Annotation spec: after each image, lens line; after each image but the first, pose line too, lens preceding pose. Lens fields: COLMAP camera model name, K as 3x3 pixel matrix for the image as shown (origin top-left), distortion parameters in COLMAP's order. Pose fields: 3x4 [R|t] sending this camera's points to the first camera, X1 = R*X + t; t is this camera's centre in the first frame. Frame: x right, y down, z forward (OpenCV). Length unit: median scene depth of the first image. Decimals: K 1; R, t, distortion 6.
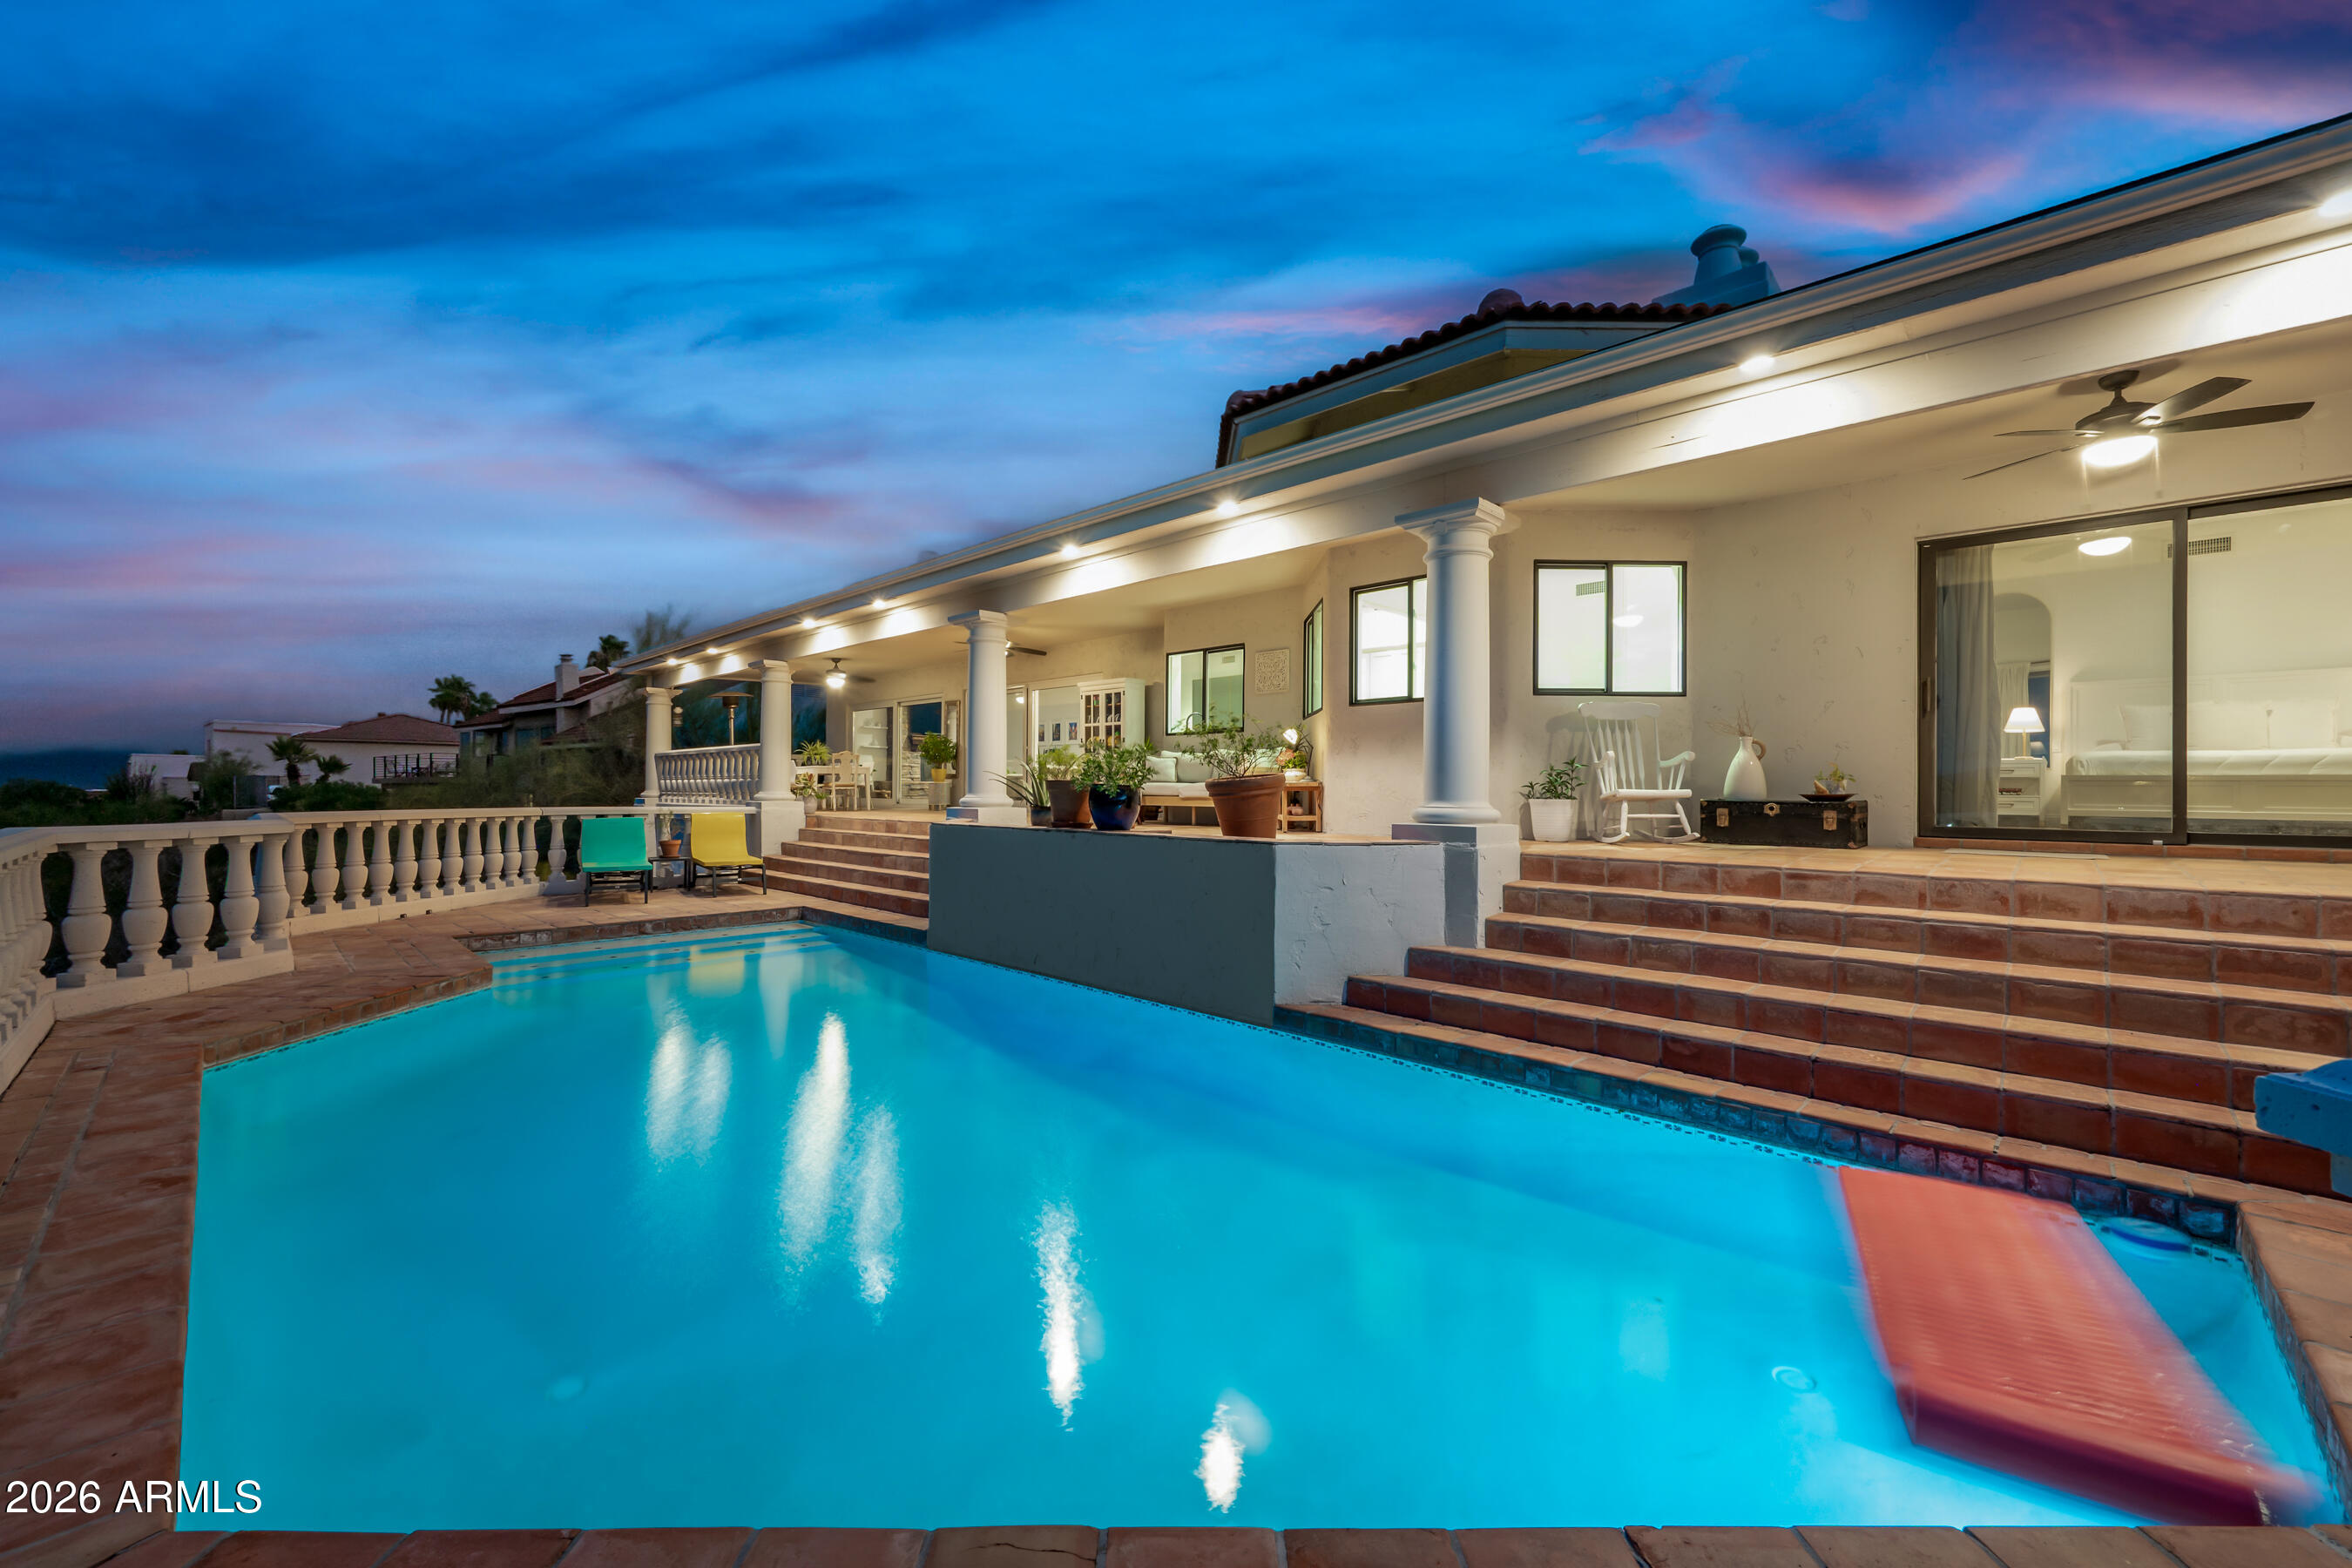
lens RADIAL K [[939.6, 0, 1186.0], [0, 939.6, 777.1], [0, 0, 1]] dist [0.000948, -0.000293]
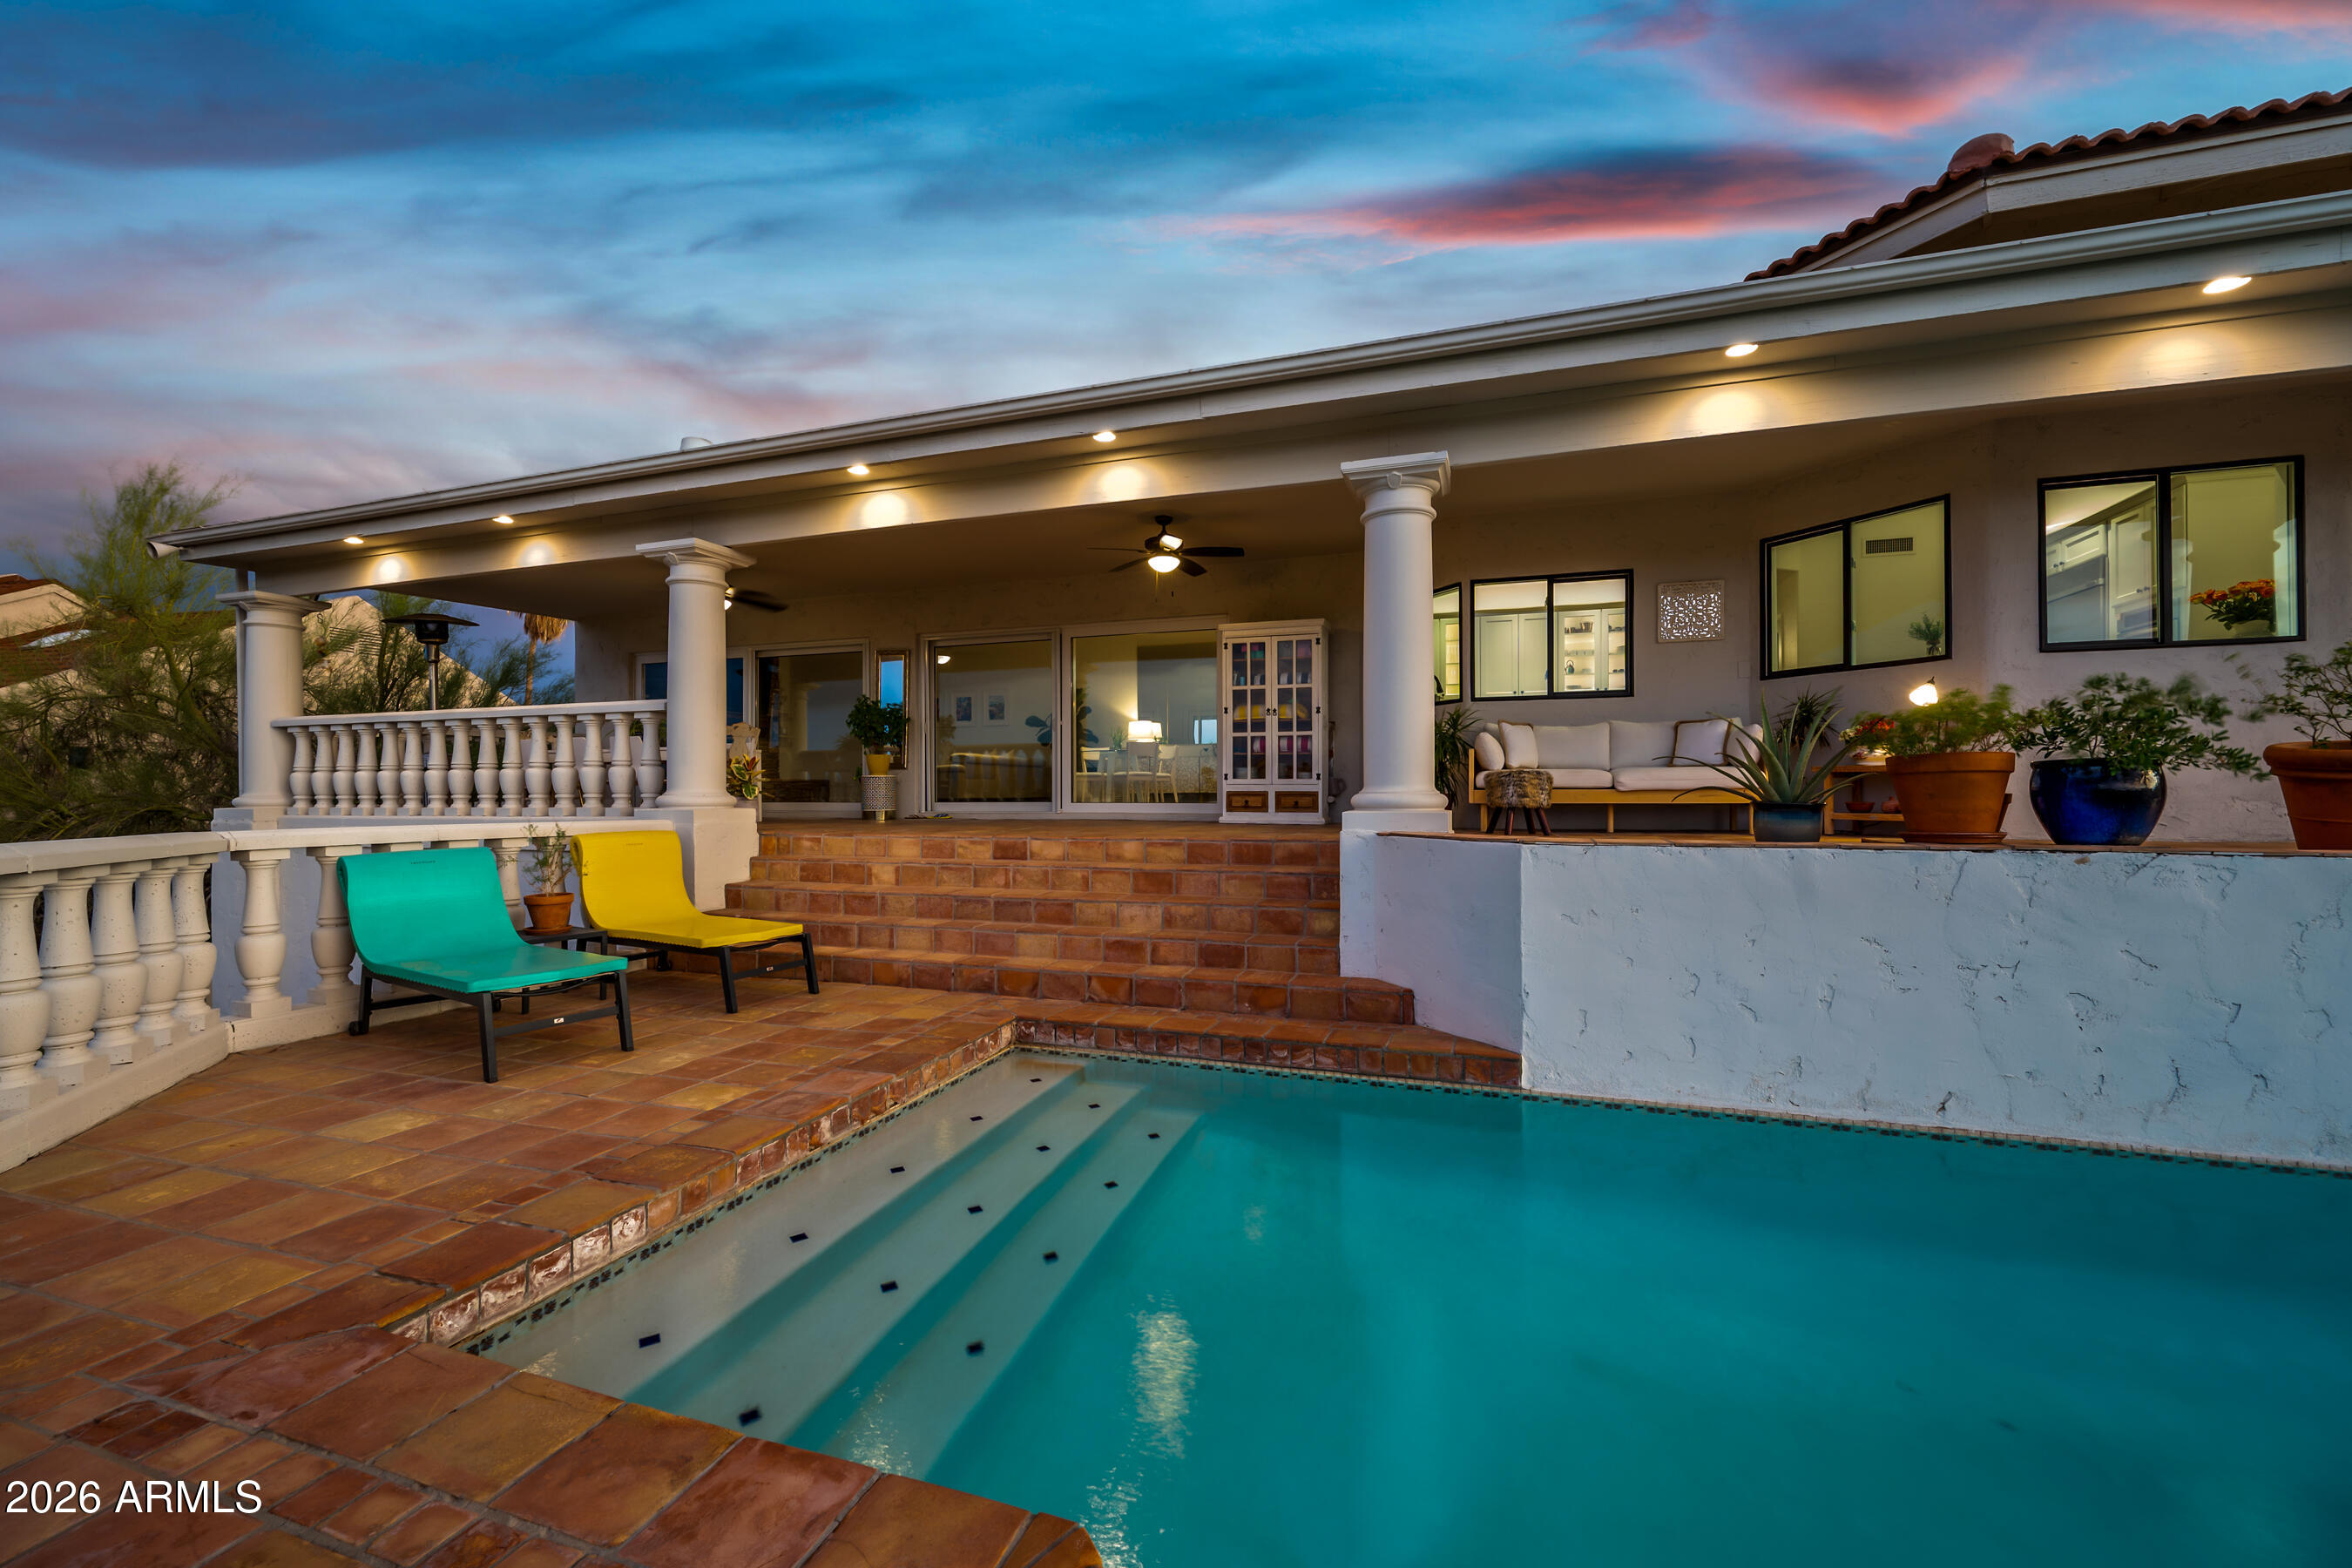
lens RADIAL K [[913.7, 0, 1176.3], [0, 913.7, 793.4], [0, 0, 1]] dist [-0.014187, -0.000032]
pose [[0.899481, -0.006135, 0.436918, -0.325255], [0.001326, 0.999935, 0.011311, 0.009762], [-0.436959, -0.009595, 0.899430, 0.325994]]
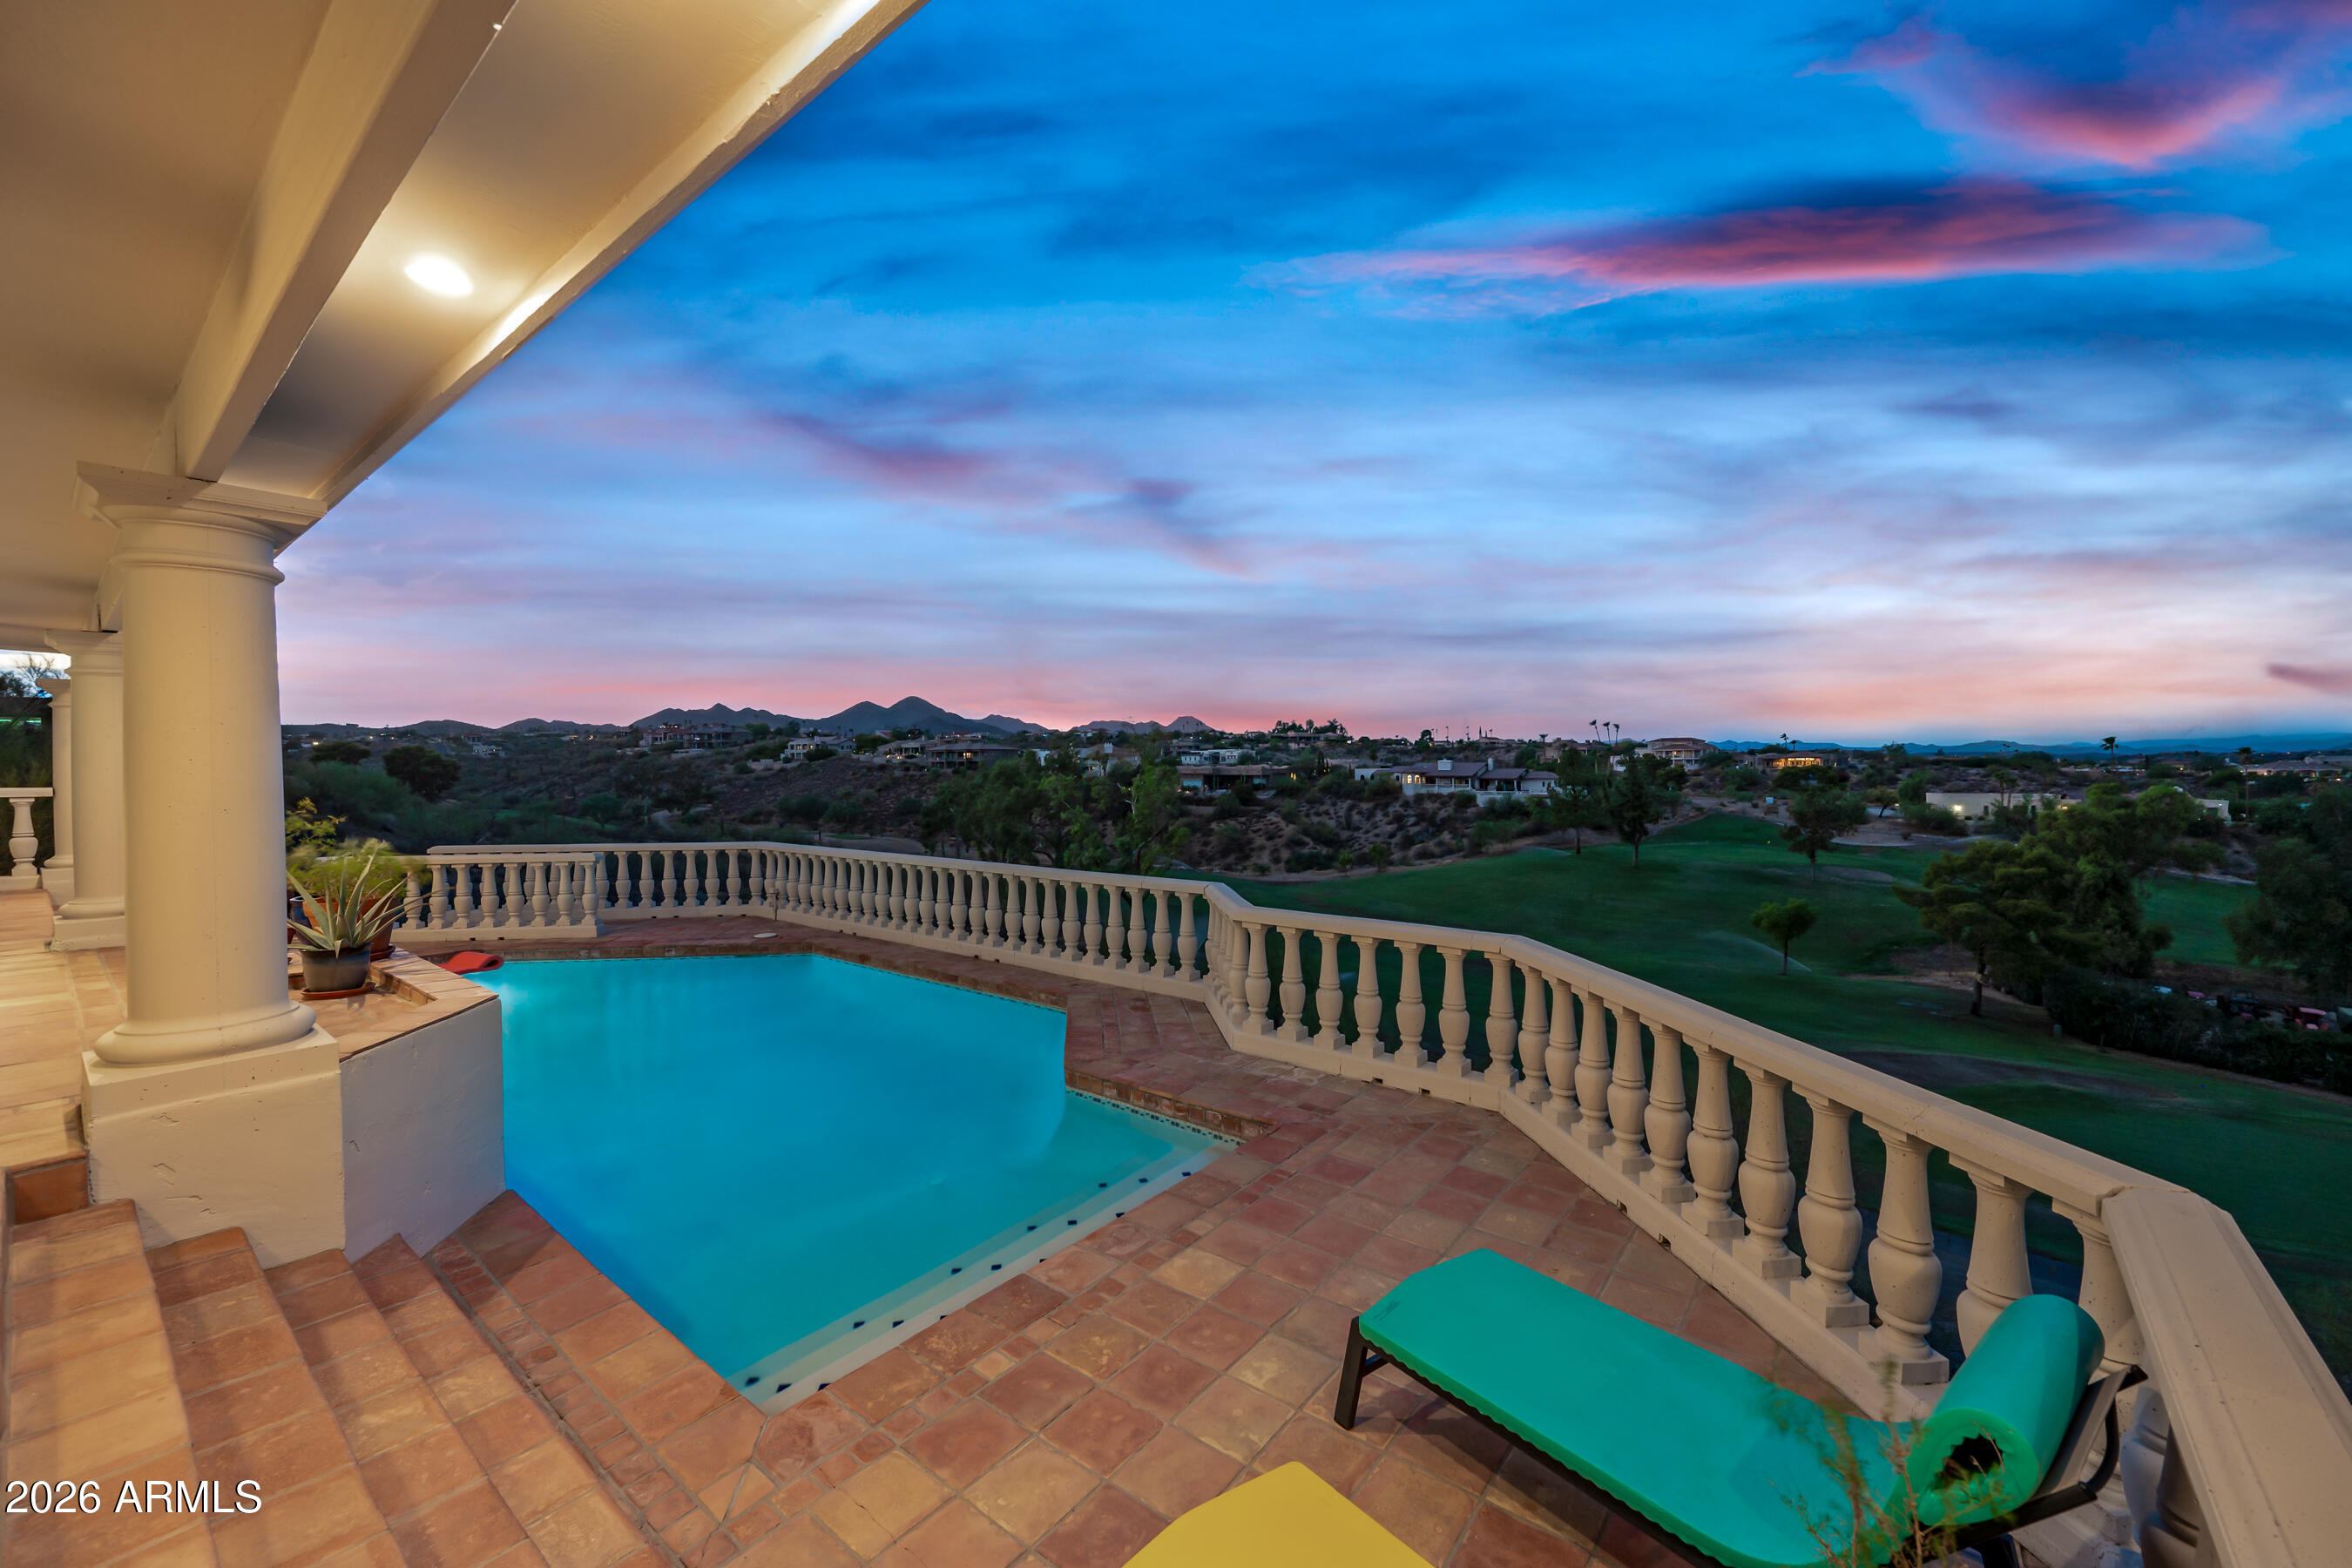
lens RADIAL K [[923.7, 0, 1181.4], [0, 923.7, 784.8], [0, 0, 1]] dist [0.000664, -0.000234]
pose [[-0.994564, 0.003982, -0.104051, -0.305005], [0.003304, 0.999972, 0.006685, -0.036177], [0.104075, 0.006305, -0.994550, 0.780241]]
